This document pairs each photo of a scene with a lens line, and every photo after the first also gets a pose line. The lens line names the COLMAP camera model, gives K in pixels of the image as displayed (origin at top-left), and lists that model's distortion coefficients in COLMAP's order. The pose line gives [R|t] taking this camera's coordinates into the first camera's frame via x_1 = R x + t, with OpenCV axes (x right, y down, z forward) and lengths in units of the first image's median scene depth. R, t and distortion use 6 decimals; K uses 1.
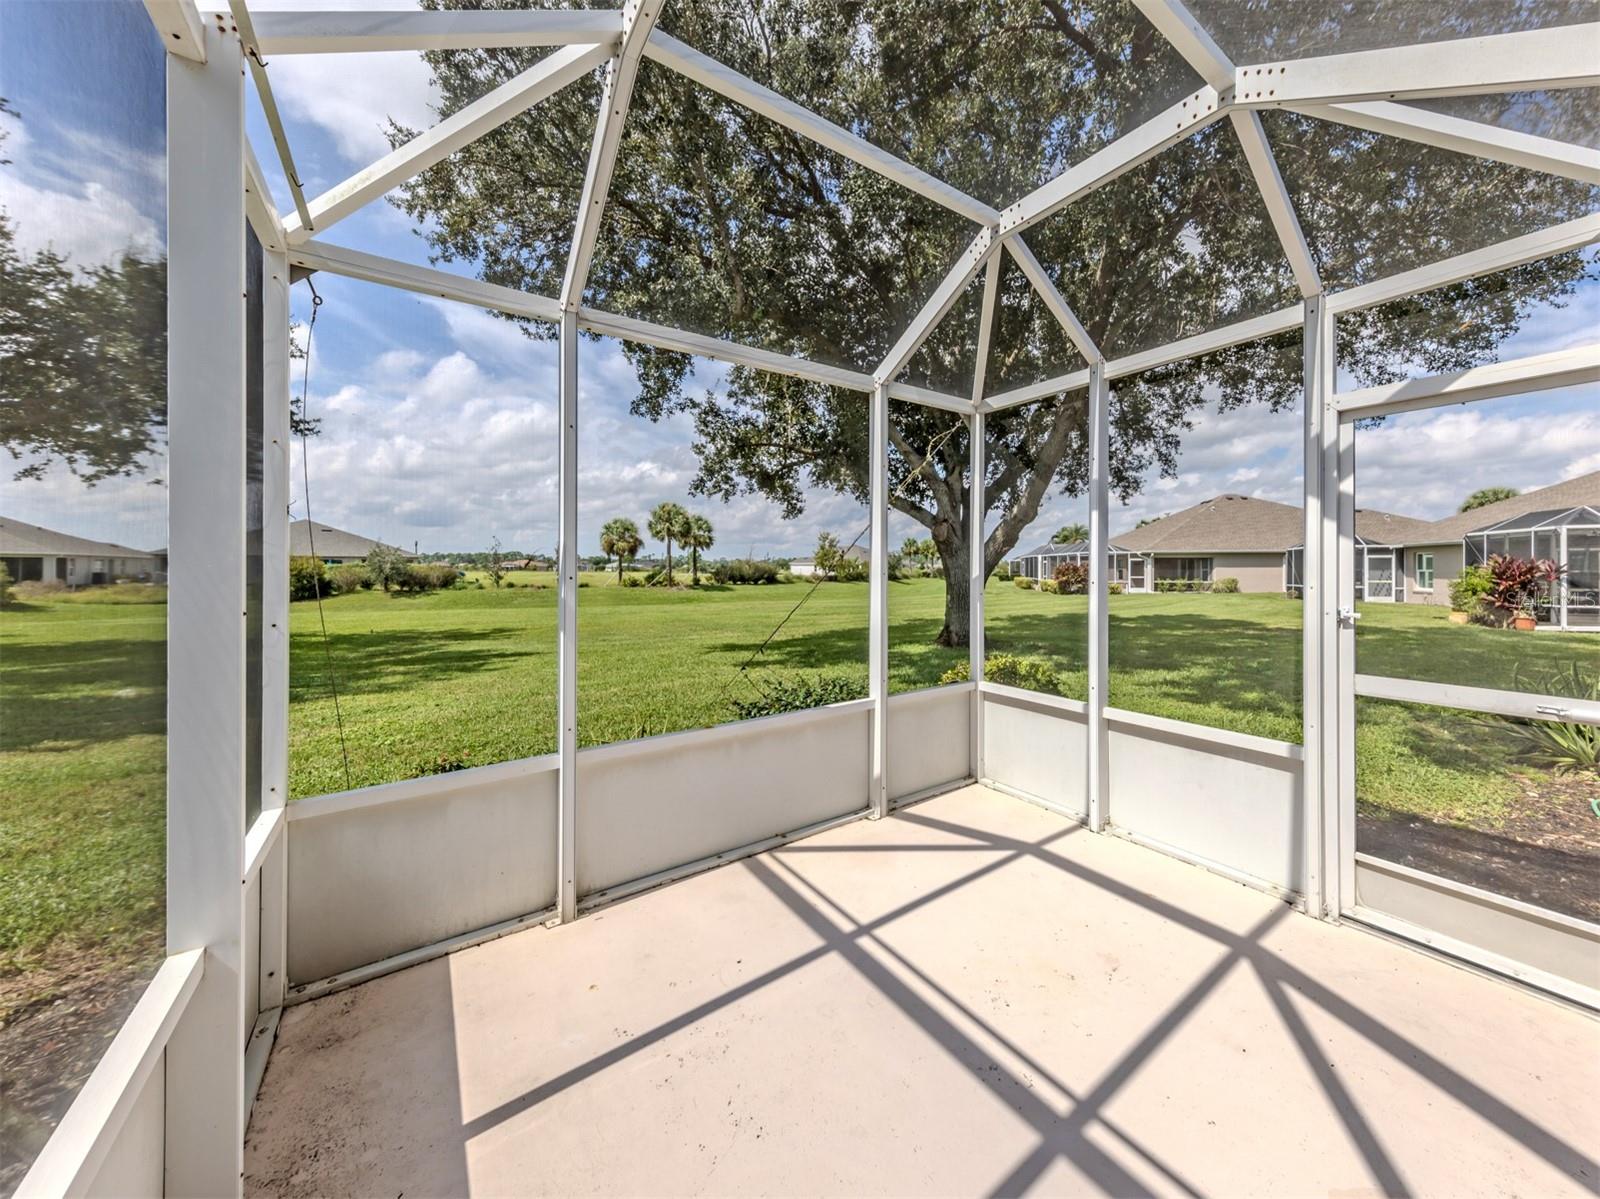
lens RADIAL K [[573.8, 0, 818.2], [0, 573.8, 592.6], [0, 0, 1]] dist [0.008568, -0.000191]
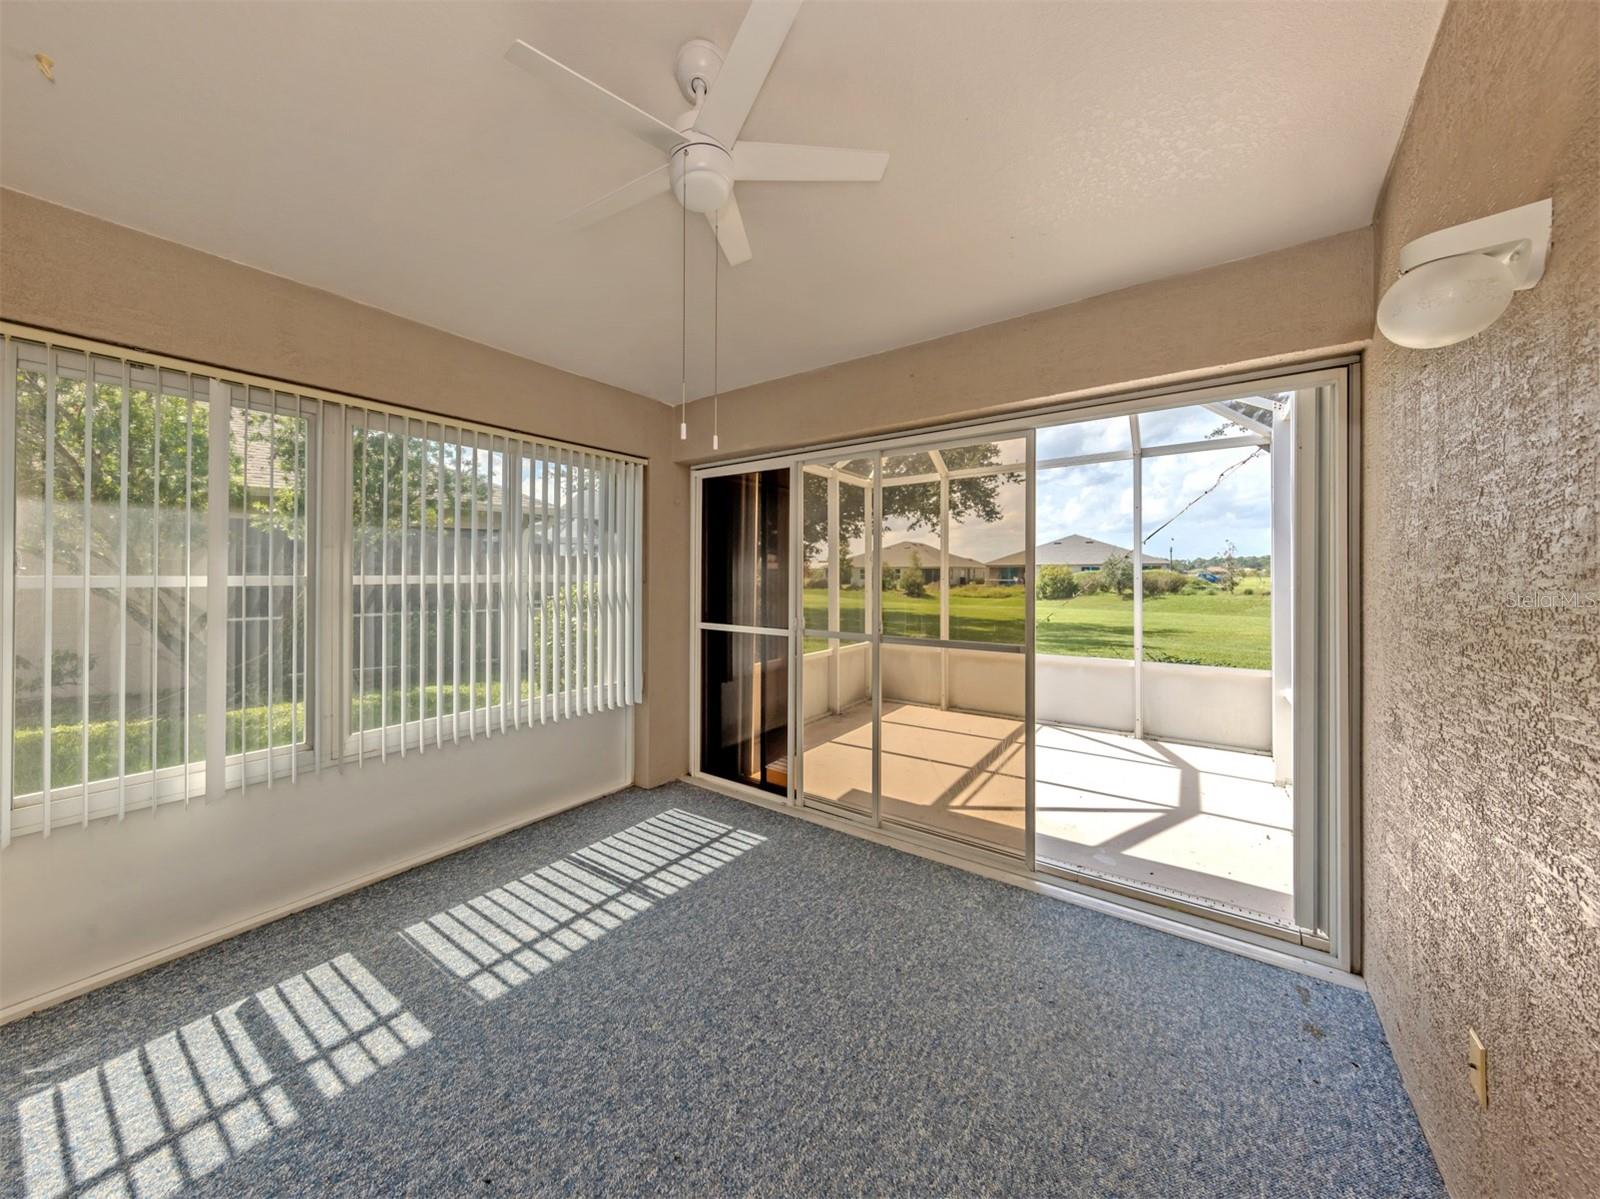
lens RADIAL K [[555.2, 0, 739.4], [0, 555.2, 571.3], [0, 0, 1]] dist [0.001223, 0.000037]
pose [[0.283982, -0.007579, -0.958800, 0.343619], [-0.037435, 0.999119, -0.018985, 0.004617], [0.958099, 0.041284, 0.283448, -0.122945]]
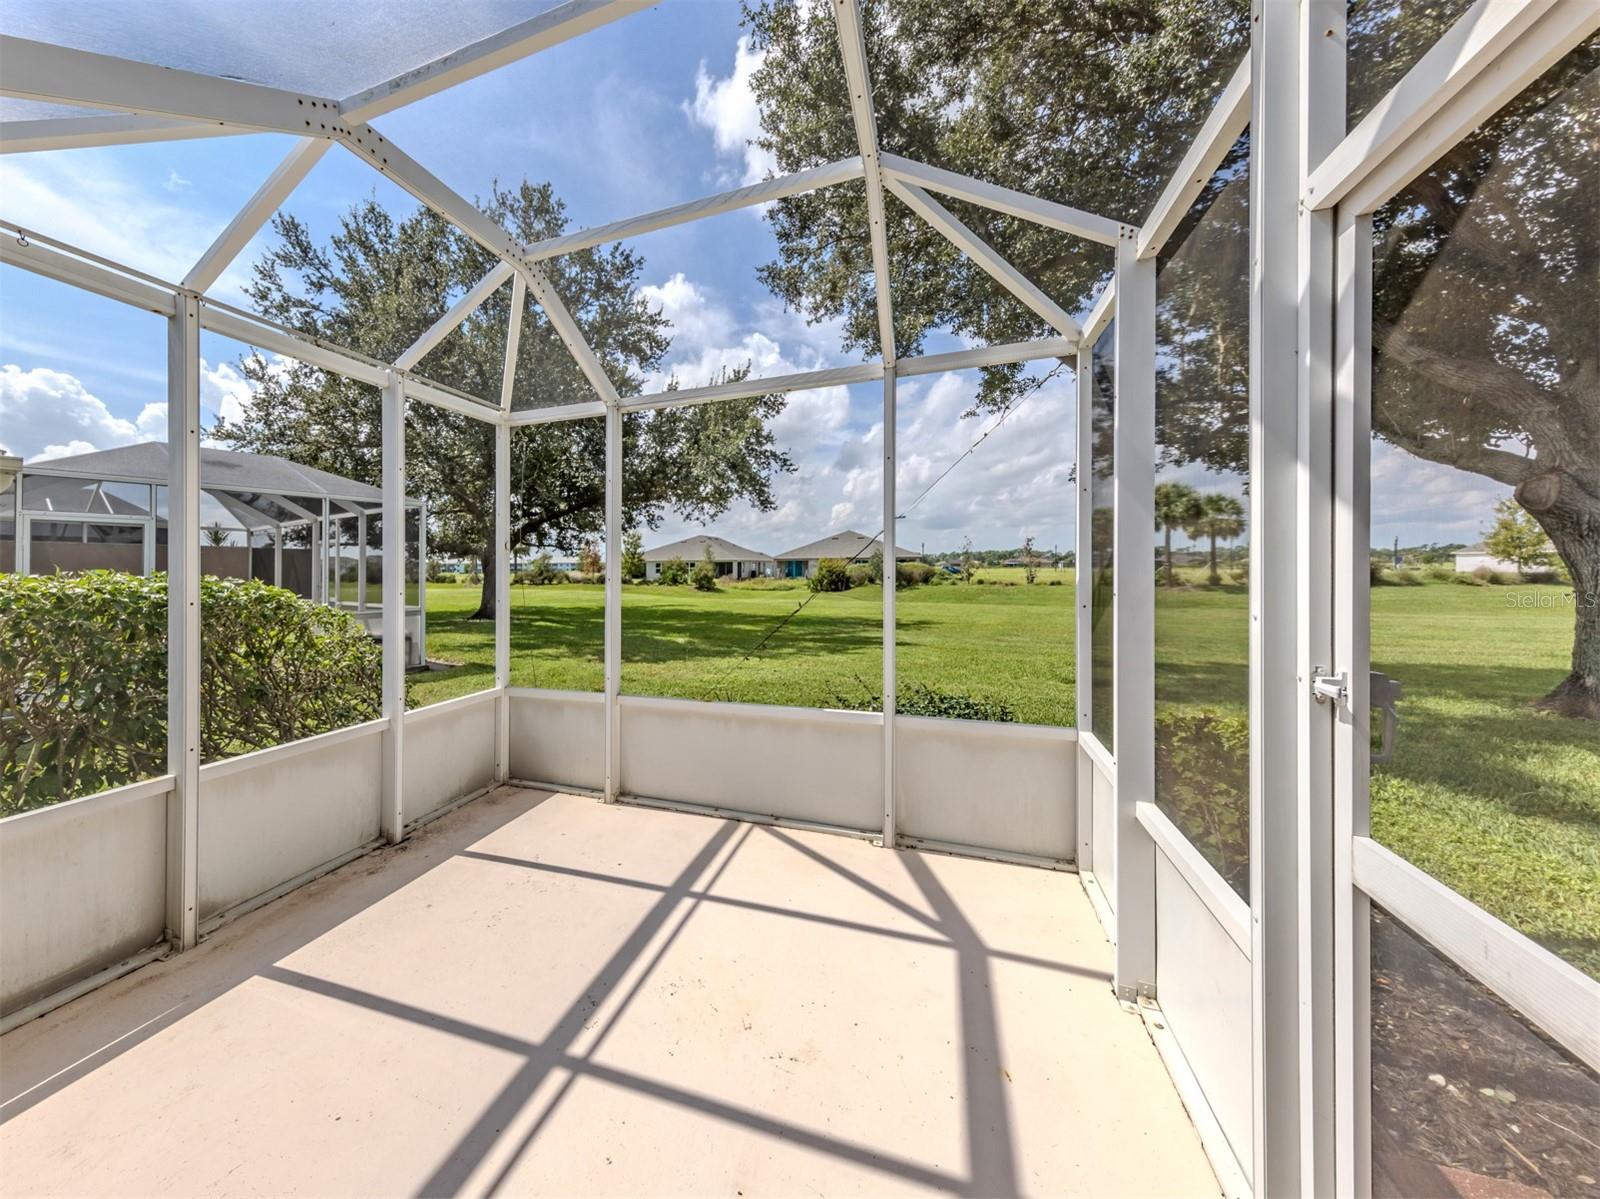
lens RADIAL K [[567.5, 0, 716.3], [0, 567.5, 582.7], [0, 0, 1]] dist [0.013476, -0.002903]
pose [[0.564772, 0.015873, -0.825094, 0.194711], [-0.025385, 0.999676, 0.001856, -0.005303], [0.824856, 0.019897, 0.564992, 0.074902]]
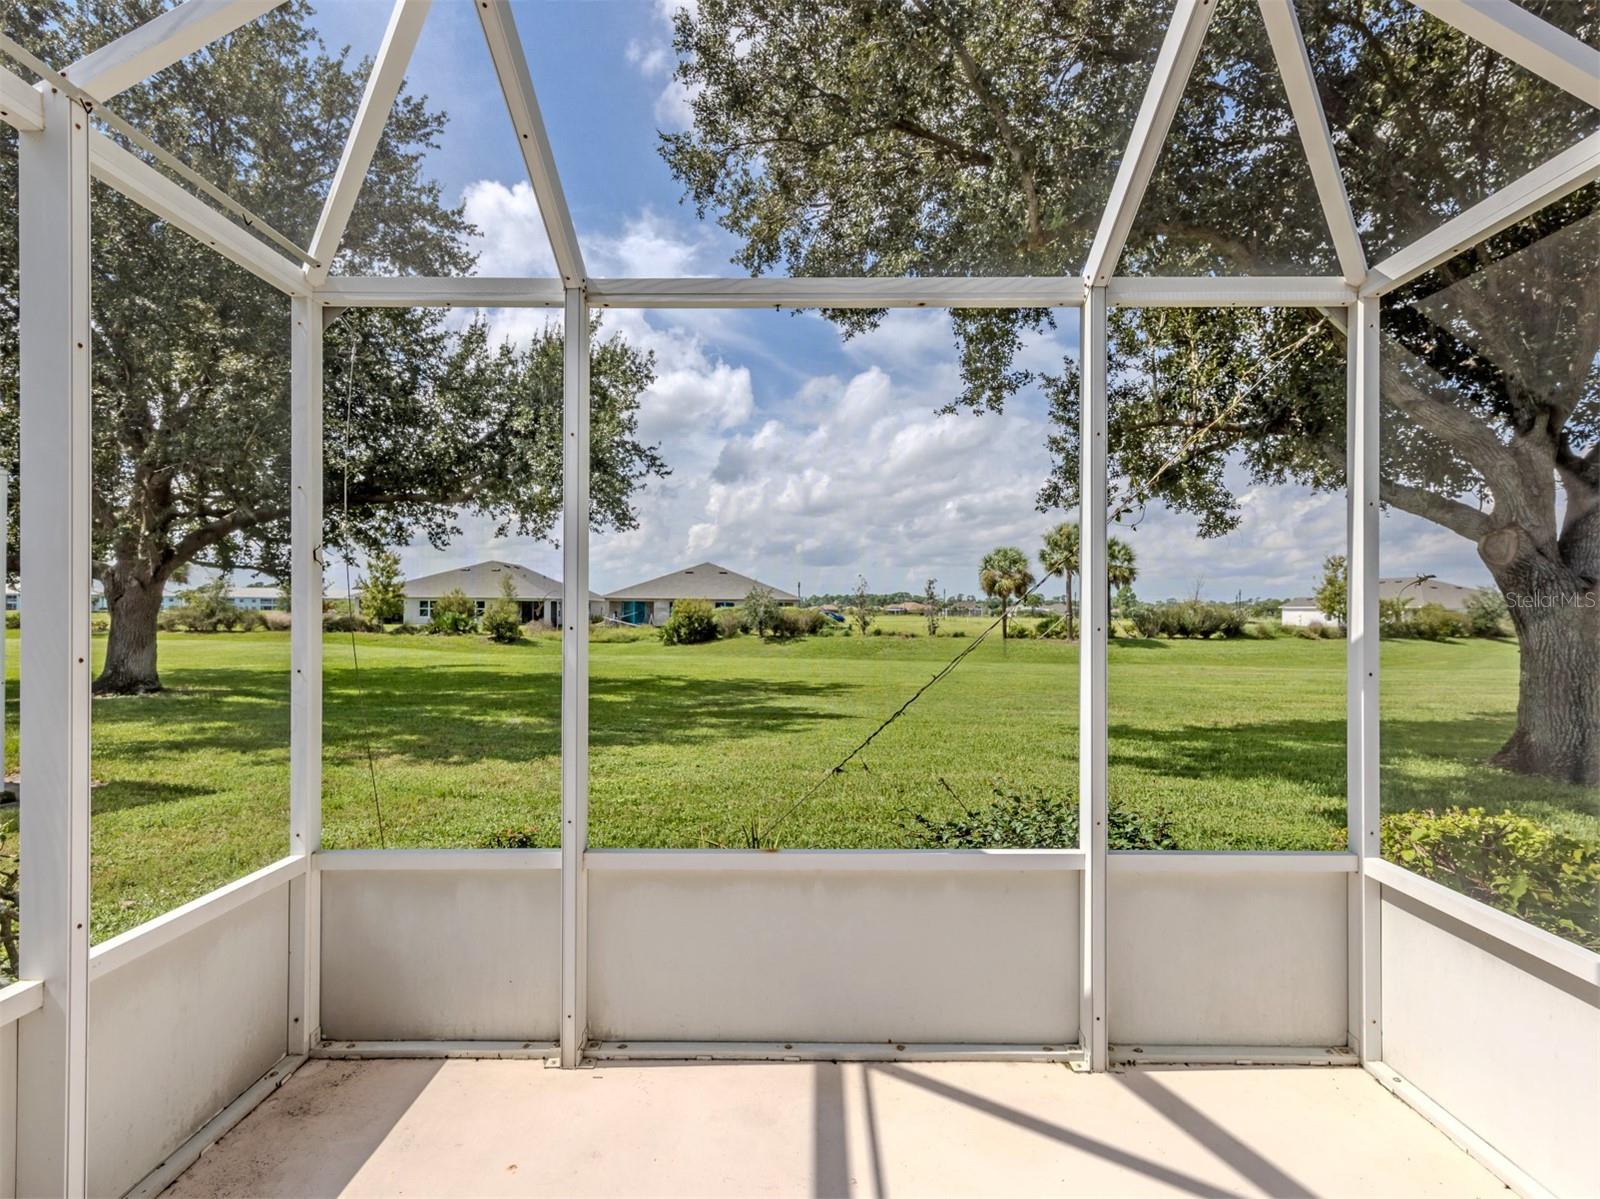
lens RADIAL K [[768.5, 0, 802.3], [0, 768.5, 632.4], [0, 0, 1]] dist [0.008115, -0.000416]
pose [[0.818887, 0.020880, -0.573575, 0.083113], [-0.031003, 0.999488, -0.007879, -0.004084], [0.573117, 0.024235, 0.819115, 0.062749]]
